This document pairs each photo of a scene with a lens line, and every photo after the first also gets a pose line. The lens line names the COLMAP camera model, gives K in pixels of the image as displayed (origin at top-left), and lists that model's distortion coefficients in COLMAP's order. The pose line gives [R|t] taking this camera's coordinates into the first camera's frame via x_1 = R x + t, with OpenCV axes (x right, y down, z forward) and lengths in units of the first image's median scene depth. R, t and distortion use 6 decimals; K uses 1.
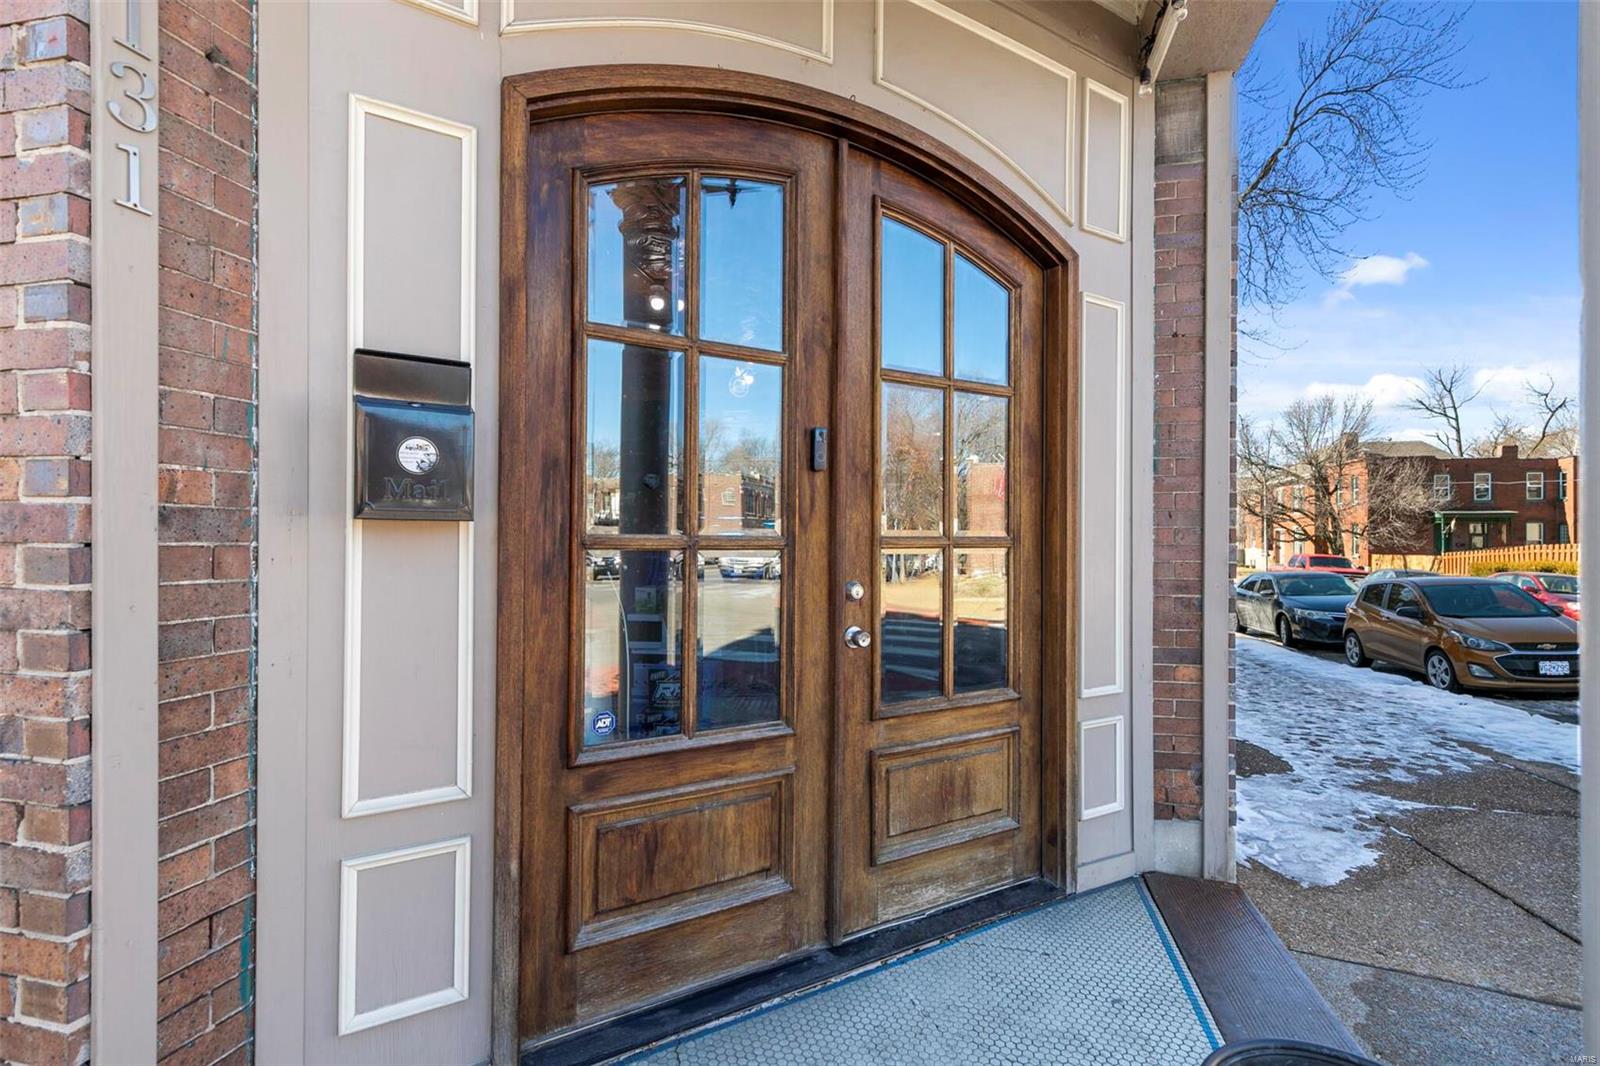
lens RADIAL K [[741.8, 0, 798.7], [0, 741.8, 537.0], [0, 0, 1]] dist [0.005042, 0.000289]
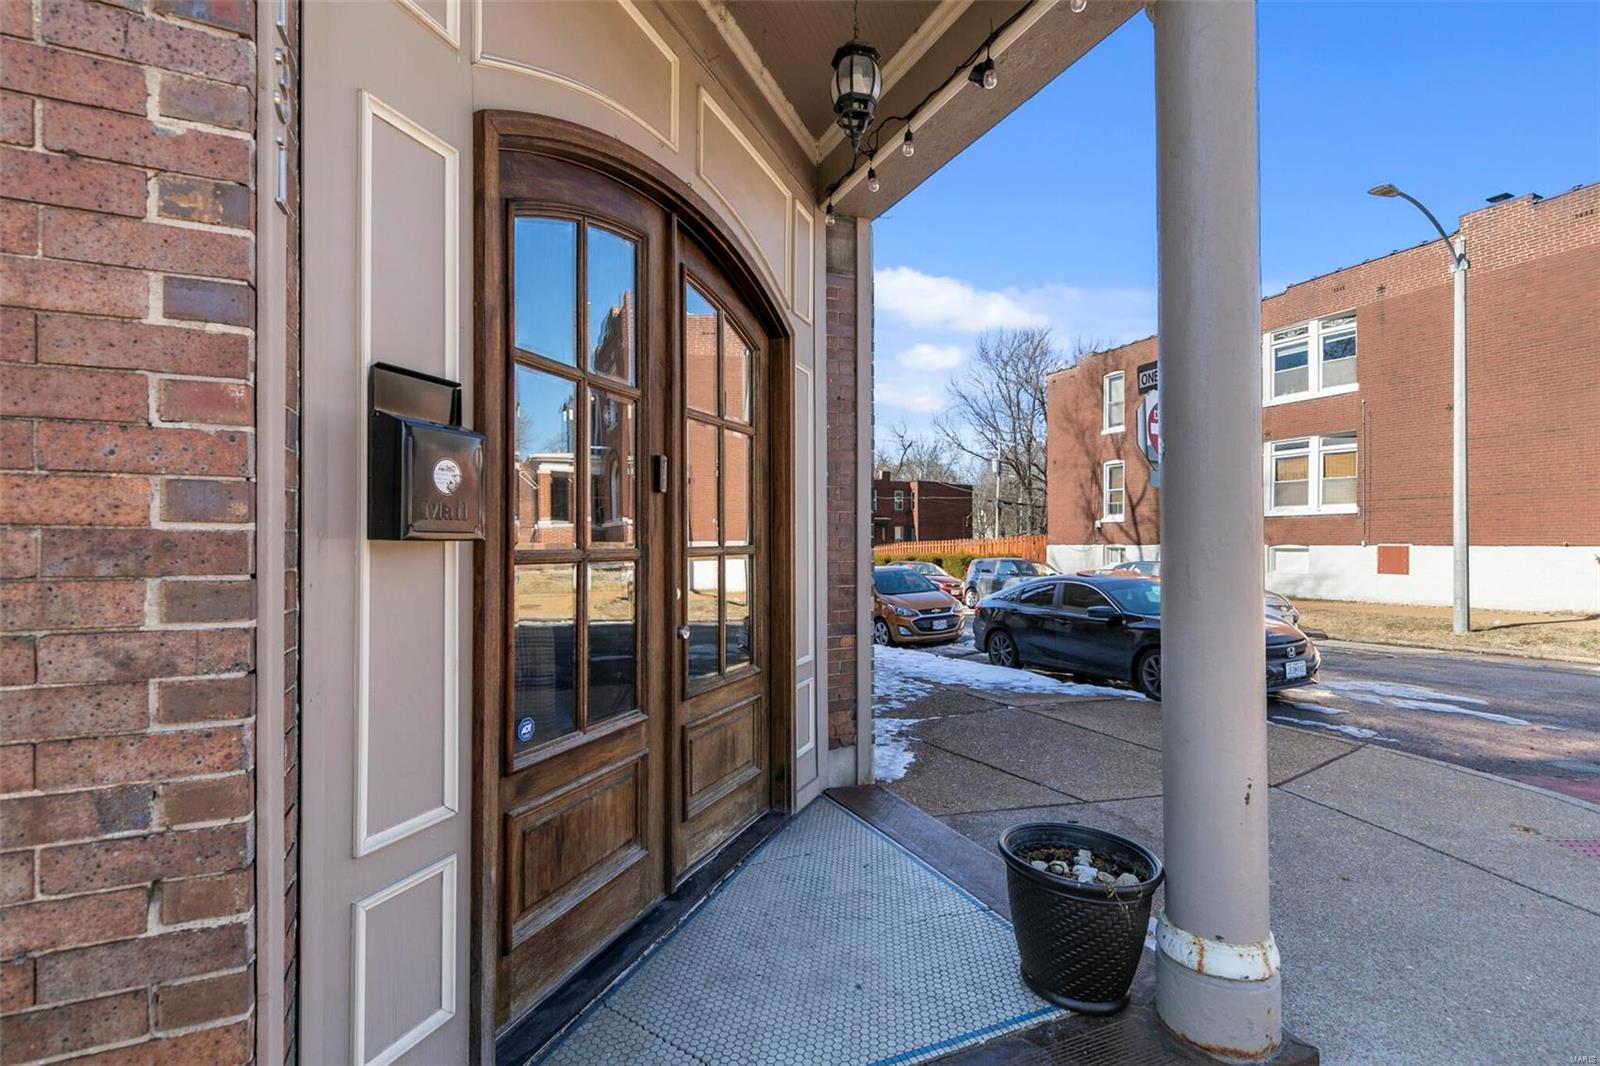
lens RADIAL K [[741.8, 0, 798.7], [0, 741.8, 537.0], [0, 0, 1]] dist [0.005042, 0.000289]
pose [[0.790120, -0.003491, 0.612942, -0.492579], [0.003905, 0.999992, 0.000663, -0.017319], [-0.612939, 0.001870, 0.790128, -0.057495]]
